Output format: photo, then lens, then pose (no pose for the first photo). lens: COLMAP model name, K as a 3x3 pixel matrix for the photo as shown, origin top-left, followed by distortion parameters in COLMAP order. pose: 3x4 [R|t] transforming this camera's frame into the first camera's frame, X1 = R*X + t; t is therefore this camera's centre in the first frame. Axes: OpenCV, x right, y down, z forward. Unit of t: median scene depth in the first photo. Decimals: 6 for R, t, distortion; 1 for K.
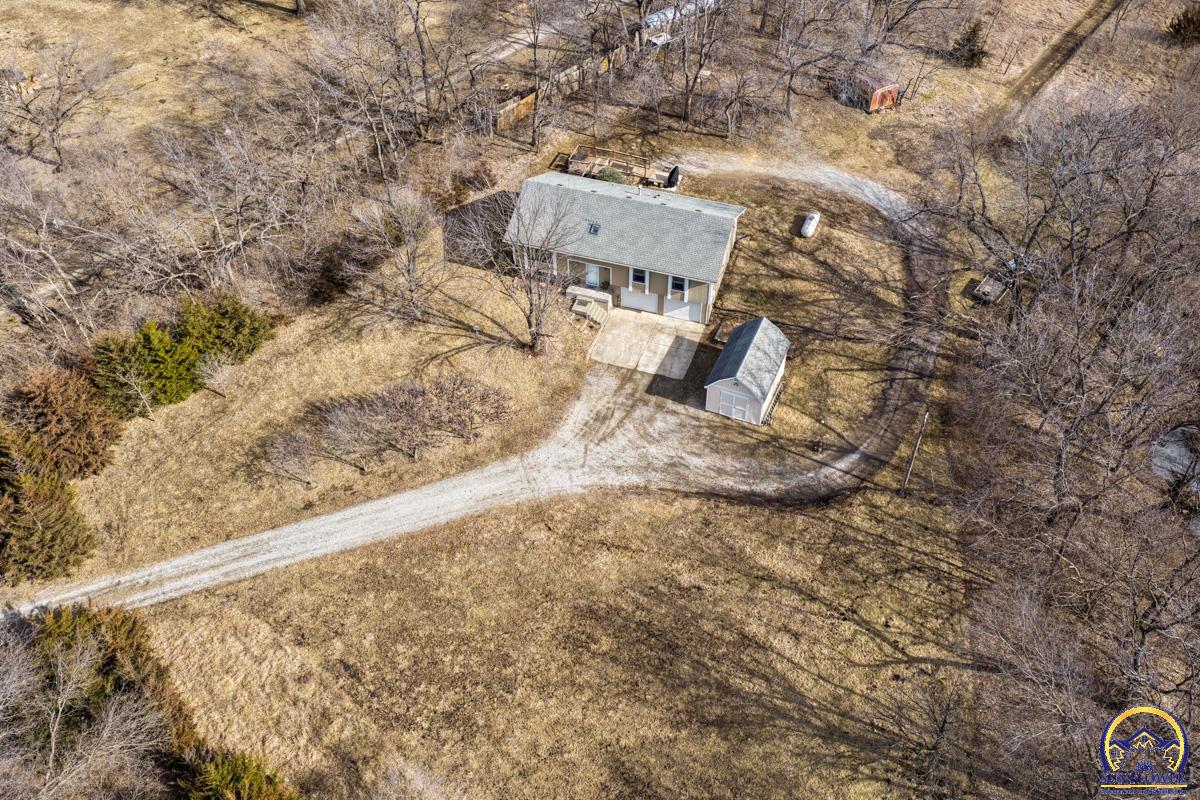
lens RADIAL K [[1033.2, 0, 589.2], [0, 1033.2, 399.2], [0, 0, 1]] dist [-0.011359, -0.006090]
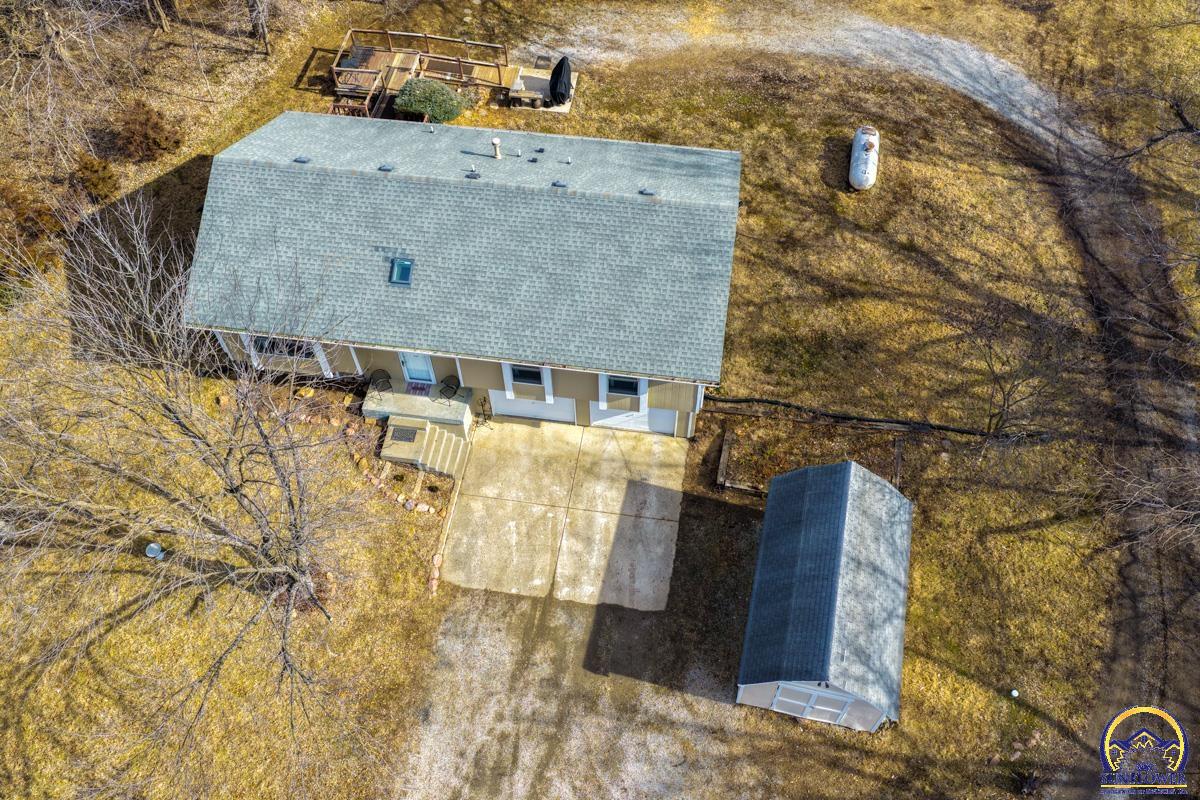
lens RADIAL K [[980.9, 0, 602.9], [0, 980.9, 388.2], [0, 0, 1]] dist [-0.003887, 0.018180]
pose [[0.982449, -0.154164, 0.105013, 0.035670], [0.132512, 0.973042, 0.188758, -0.181088], [-0.131282, -0.171529, 0.976393, 0.601937]]
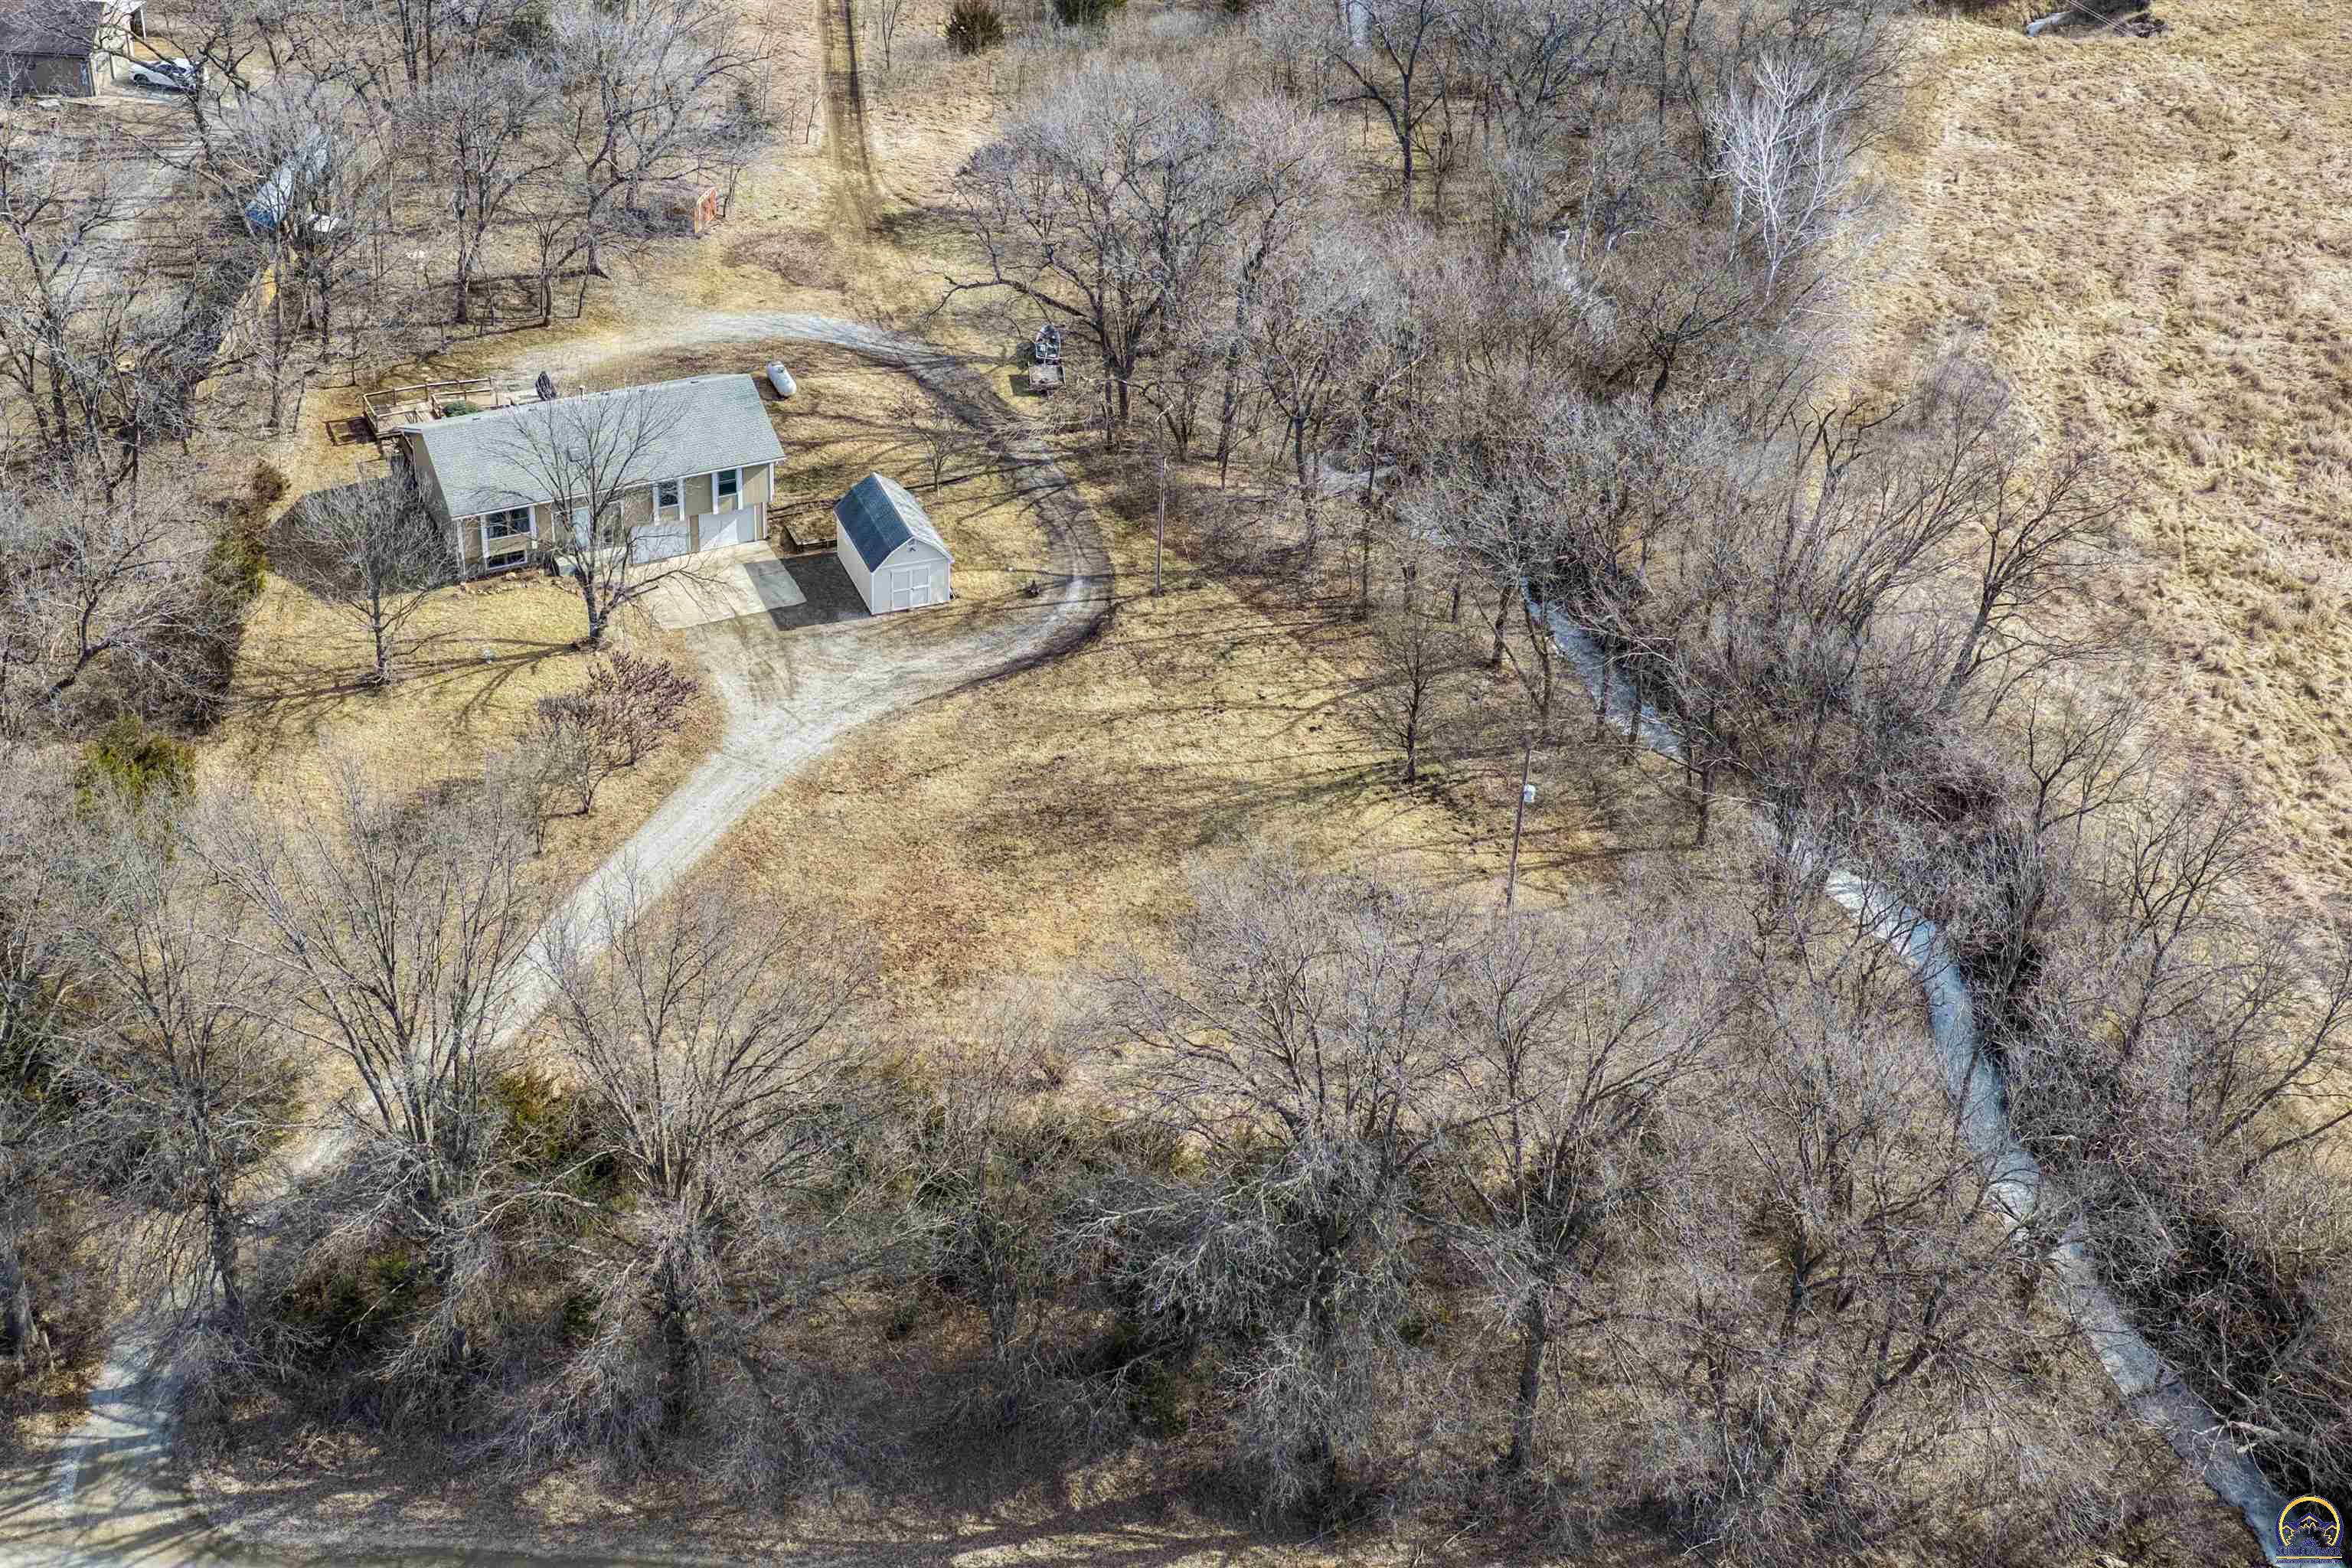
lens RADIAL K [[2830.0, 0, 1164.8], [0, 2830.0, 768.0], [0, 0, 1]] dist [0.010168, 0.000000]
pose [[0.691410, -0.362944, 0.624679, -0.916967], [0.462421, 0.886654, 0.003335, 0.174745], [-0.555084, 0.286558, 0.780875, -0.535264]]
